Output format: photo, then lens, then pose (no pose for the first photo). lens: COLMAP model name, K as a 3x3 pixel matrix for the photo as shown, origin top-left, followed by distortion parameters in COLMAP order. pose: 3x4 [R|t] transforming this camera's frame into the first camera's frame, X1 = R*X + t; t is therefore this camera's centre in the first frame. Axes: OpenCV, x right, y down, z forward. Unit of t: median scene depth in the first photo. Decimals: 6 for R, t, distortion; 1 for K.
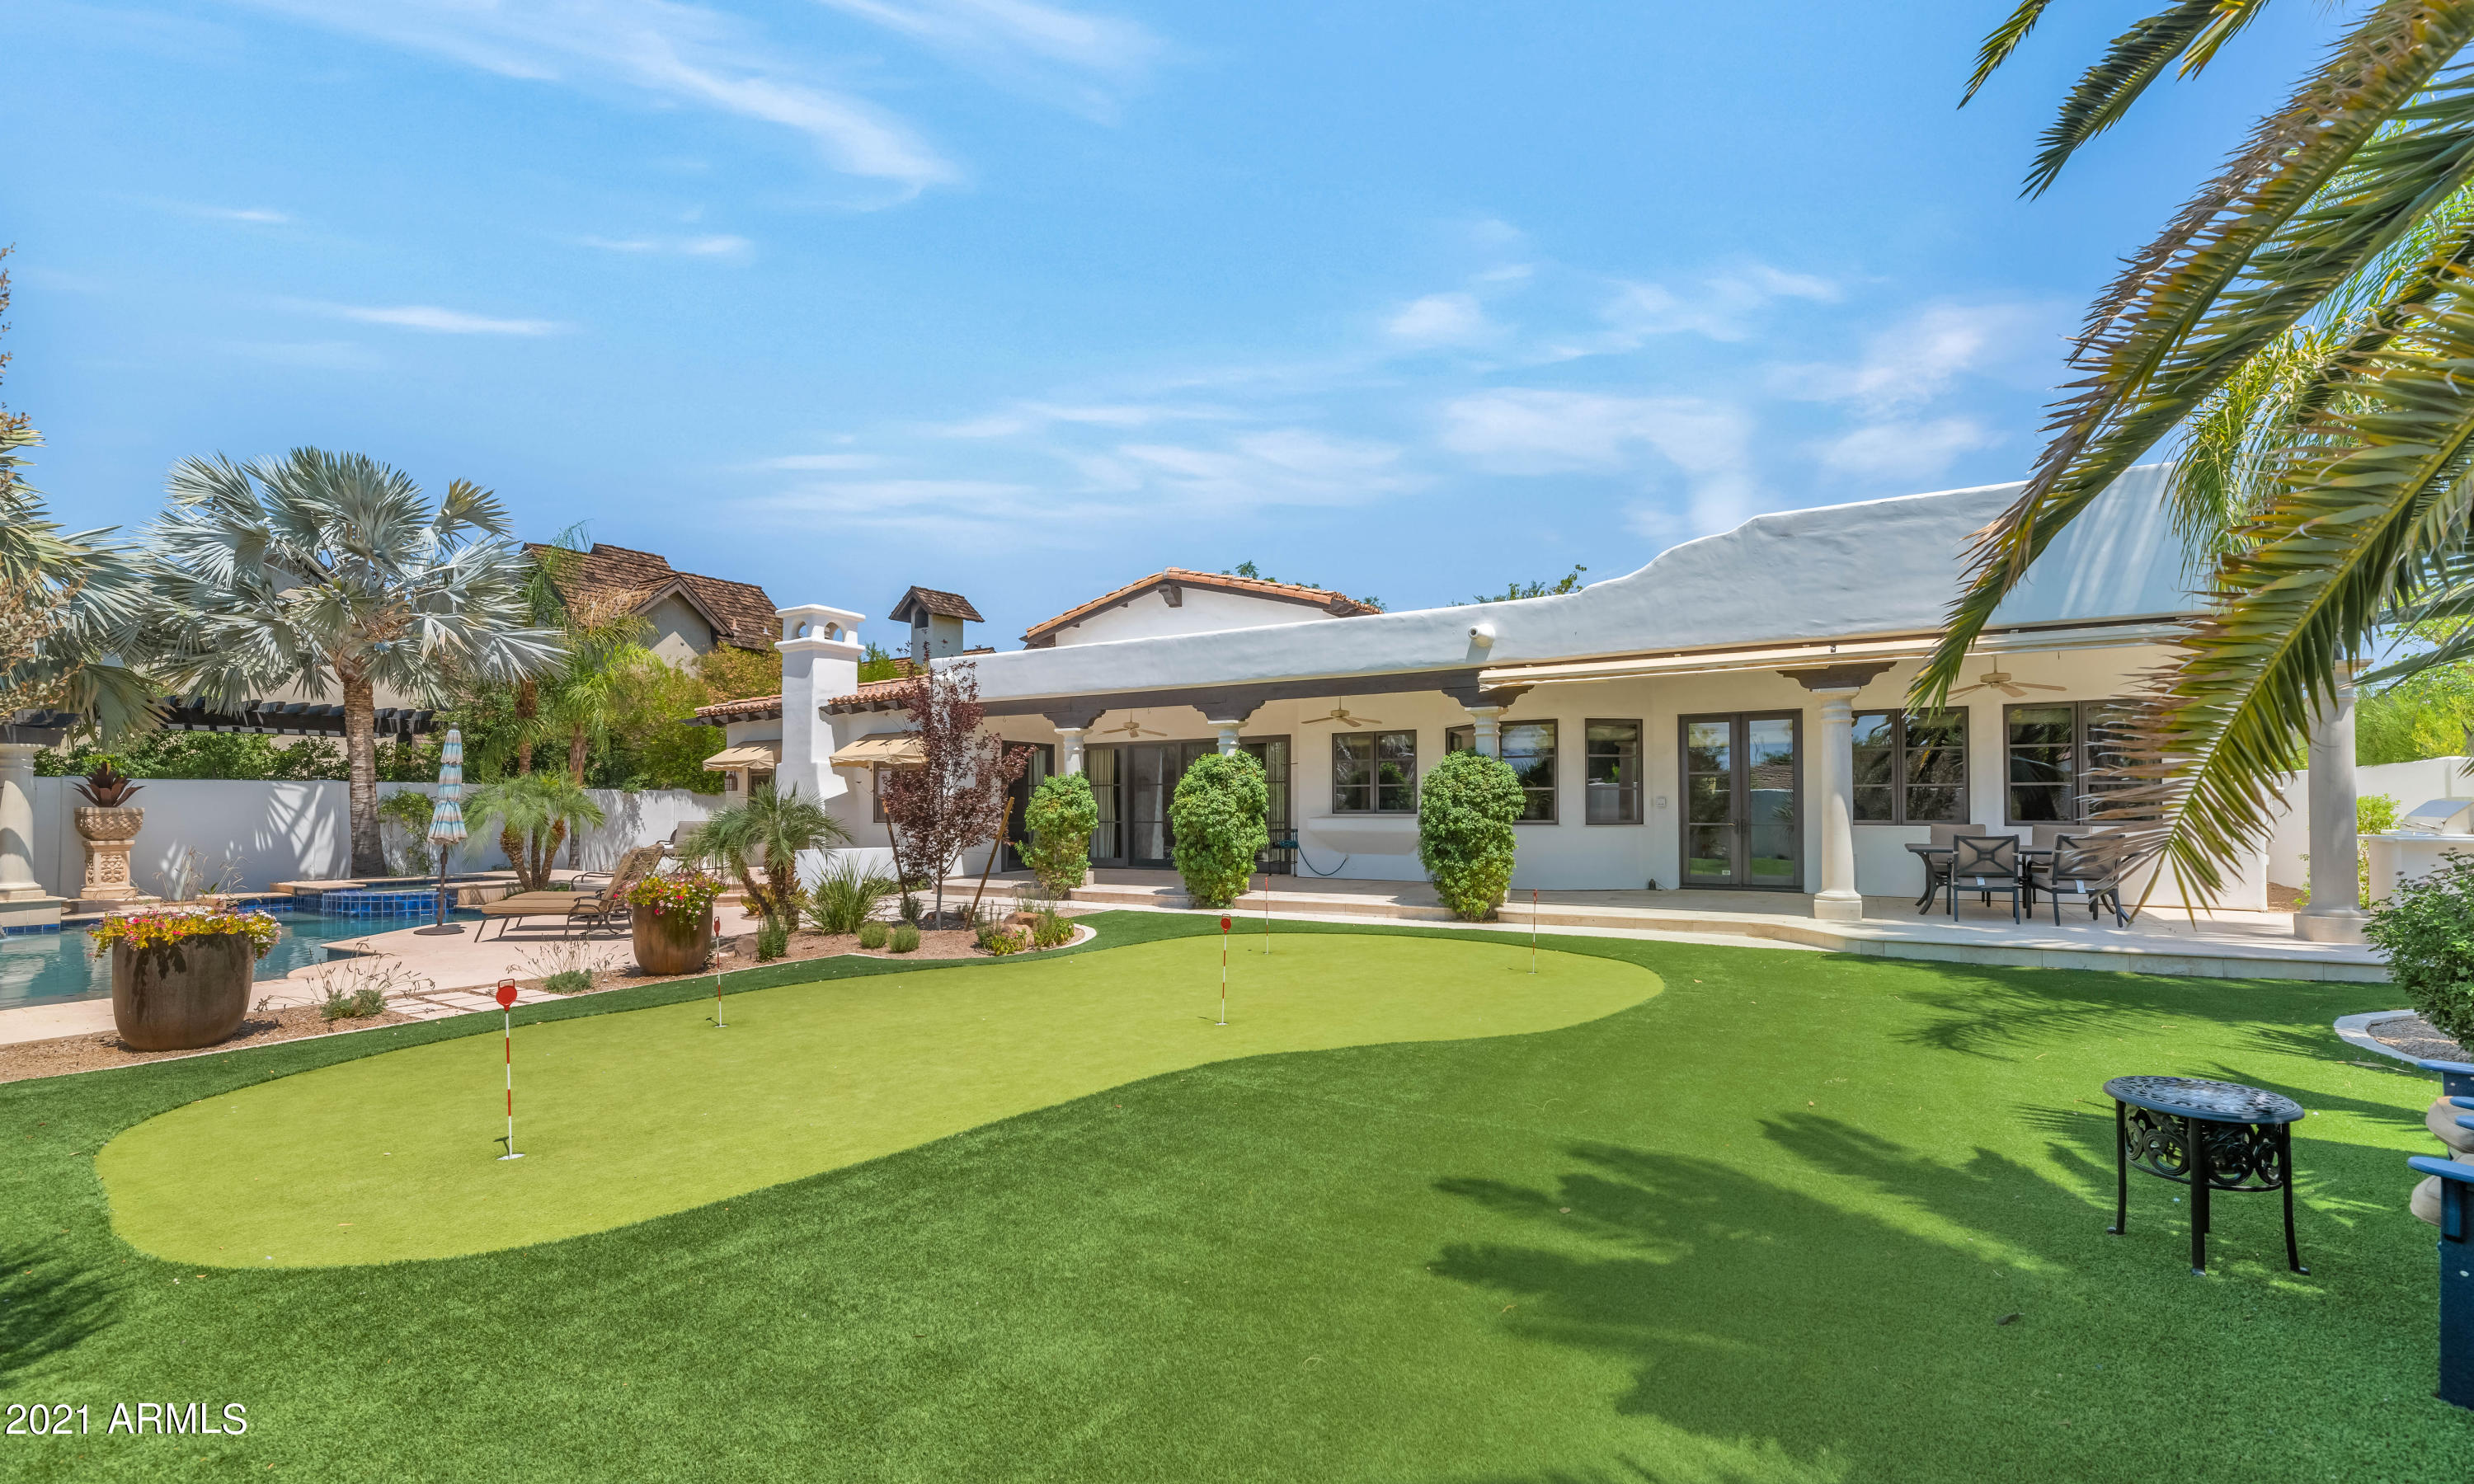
lens RADIAL K [[1007.7, 0, 1238.6], [0, 1007.7, 783.0], [0, 0, 1]] dist [0.001832, 0.000163]
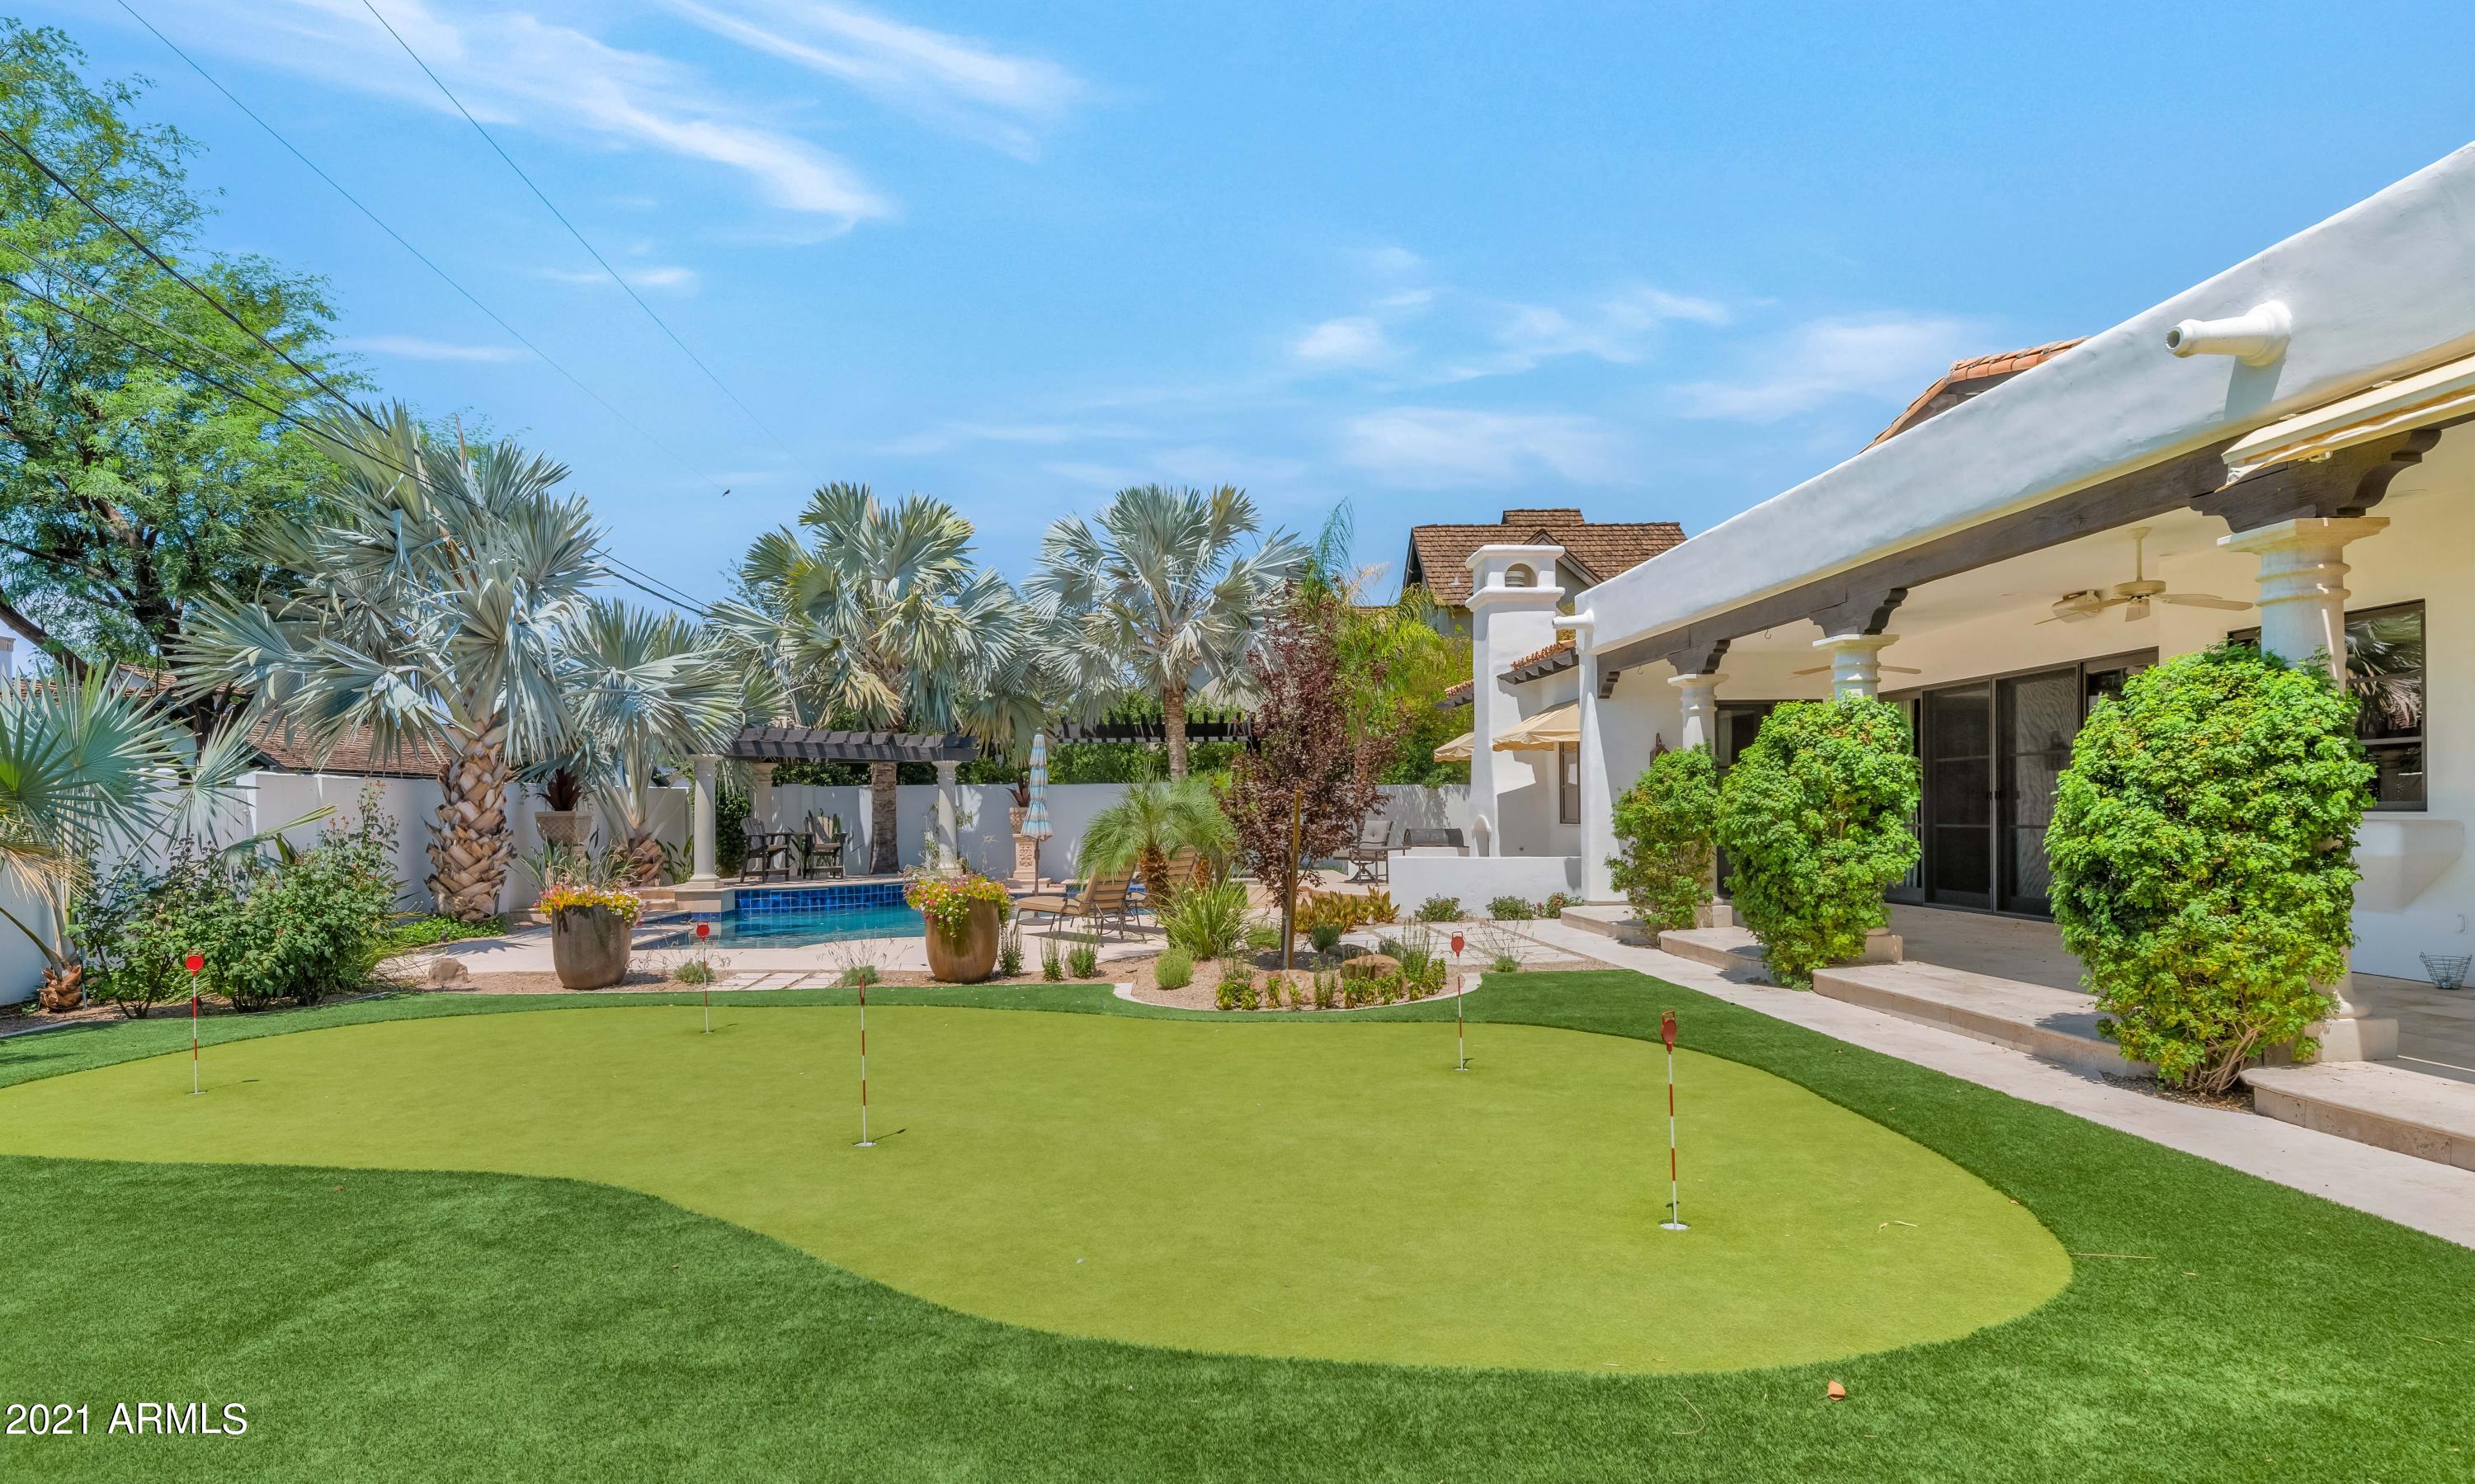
lens RADIAL K [[1246.9, 0, 1176.7], [0, 1246.9, 812.1], [0, 0, 1]] dist [-0.002725, -0.000087]
pose [[0.536850, 0.000153, -0.843677, 0.274190], [0.027790, 0.999454, 0.017865, 0.006772], [0.843220, -0.033037, 0.536553, 0.270288]]
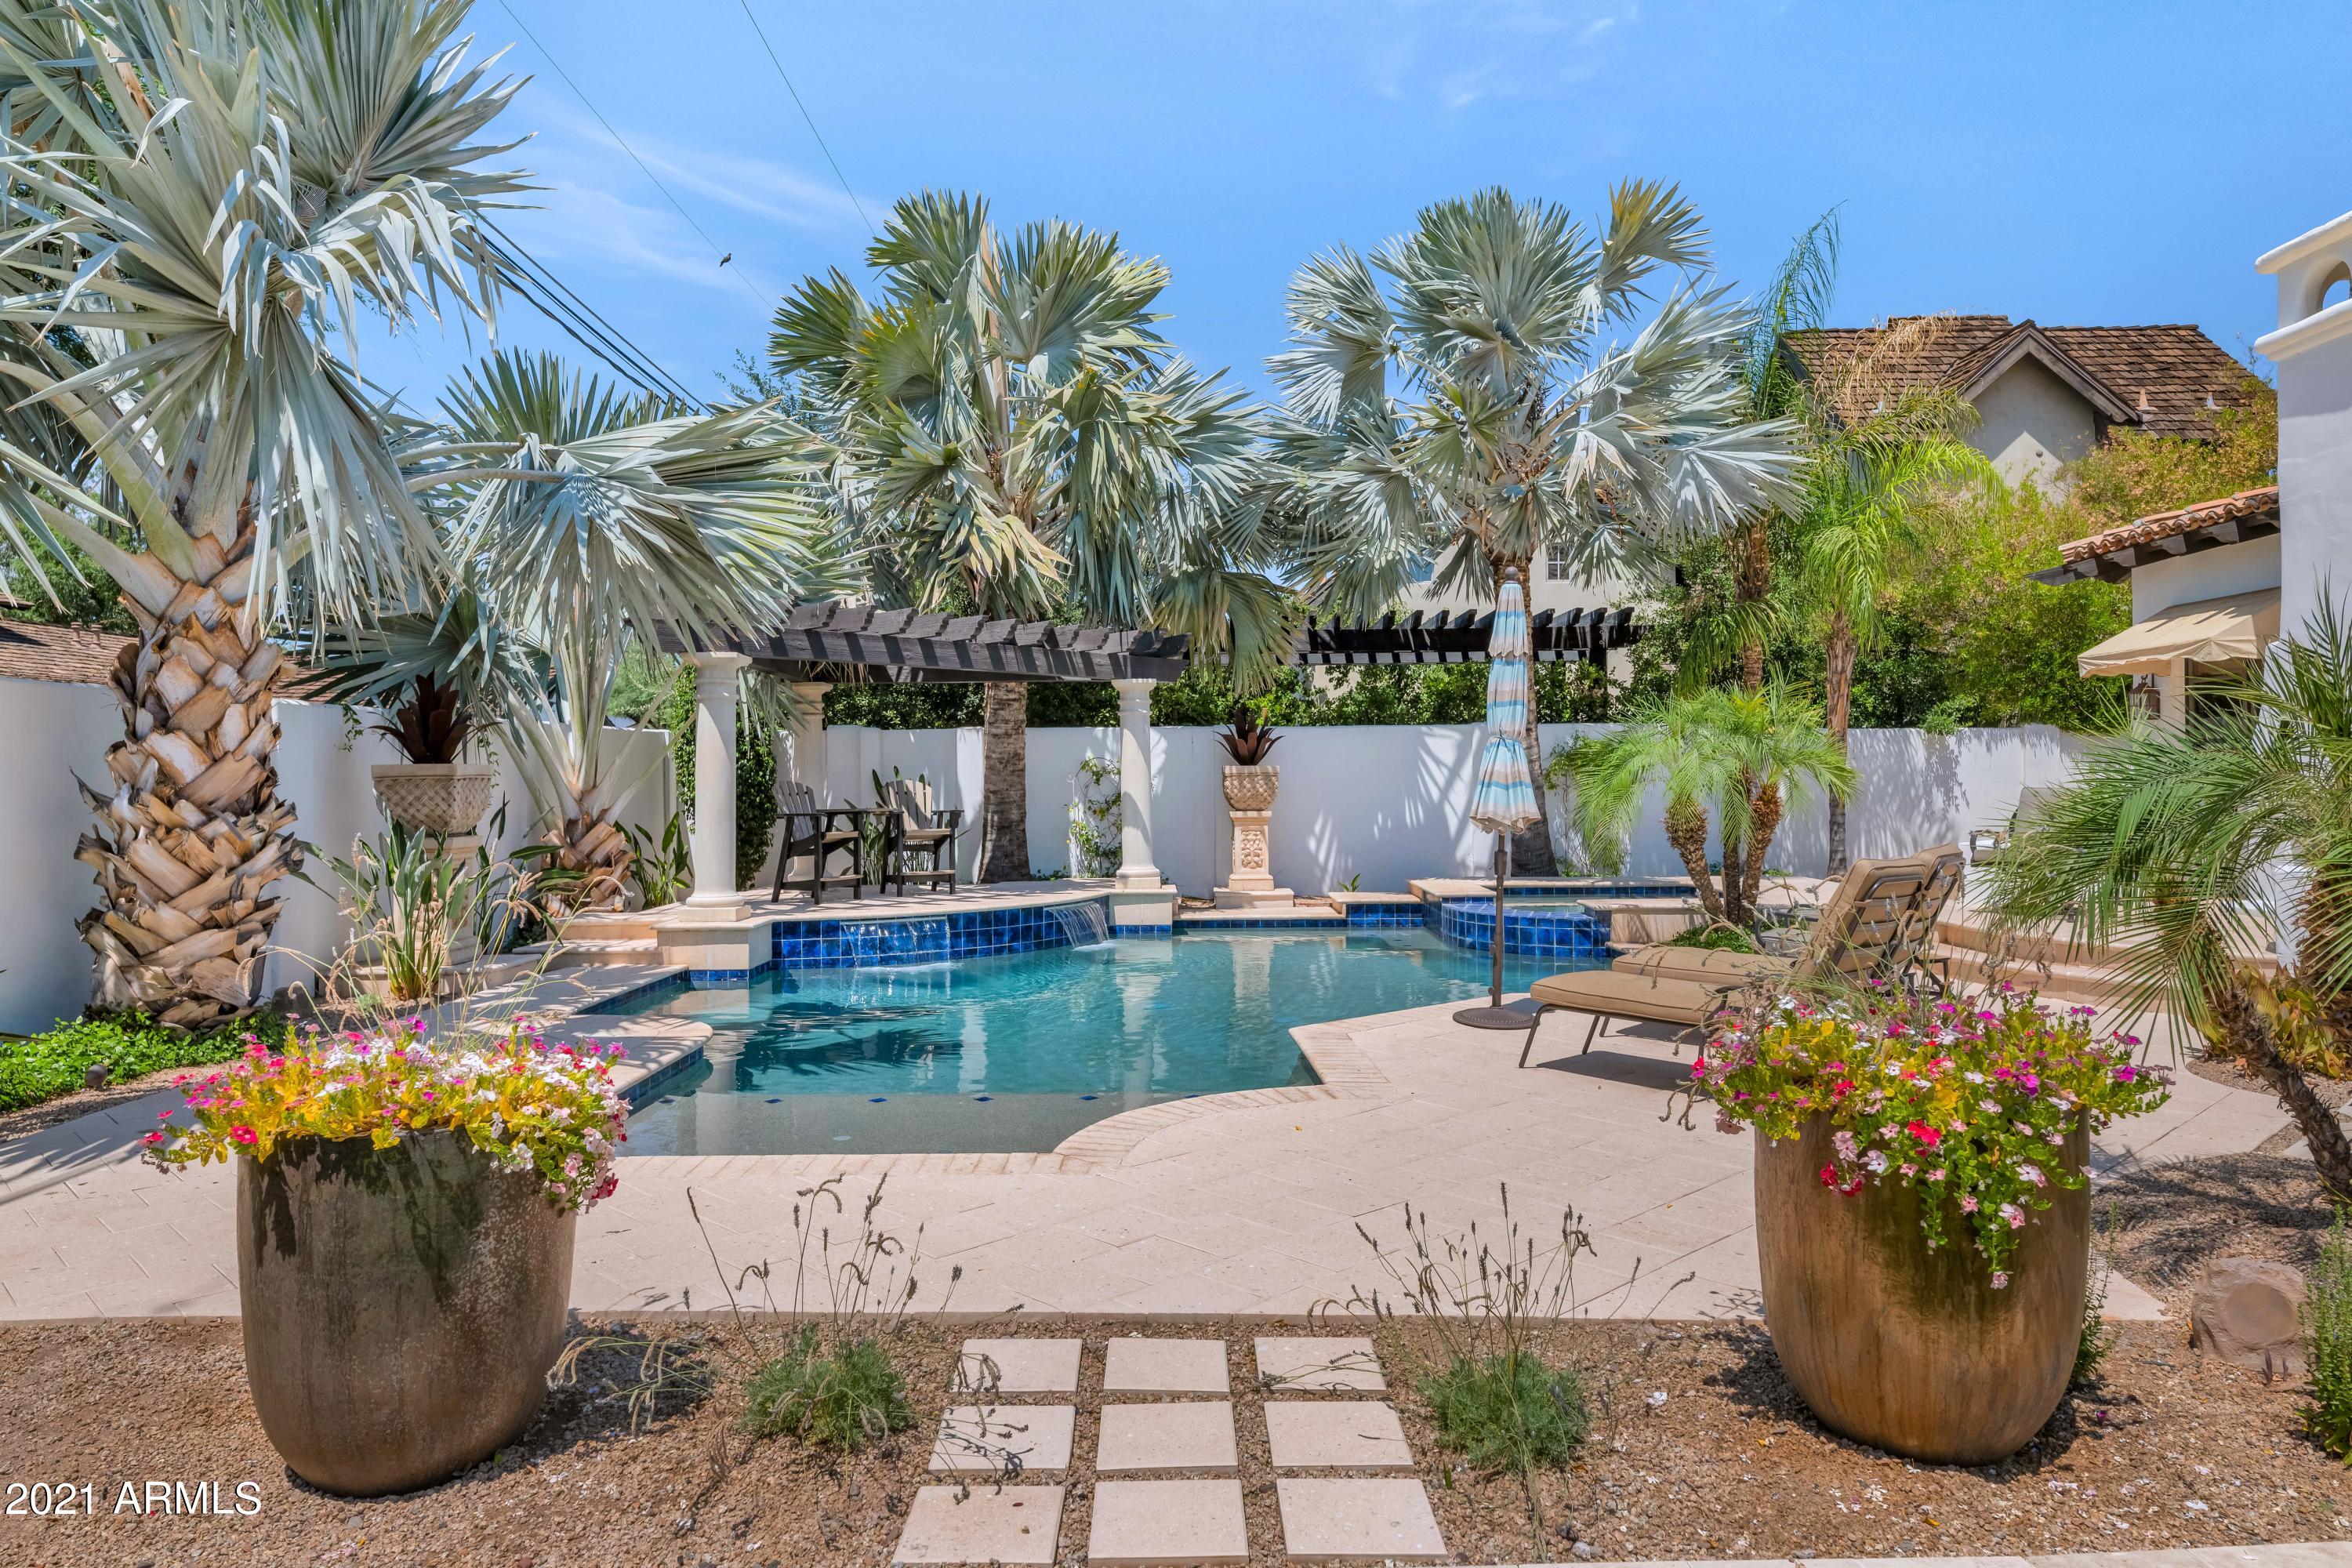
lens RADIAL K [[1510.5, 0, 1175.3], [0, 1510.5, 766.9], [0, 0, 1]] dist [-0.004971, -0.000029]
pose [[0.509799, -0.007072, -0.860264, -0.173927], [0.025559, 0.999649, 0.006928, 0.014442], [0.859914, -0.025520, 0.509801, 0.339753]]
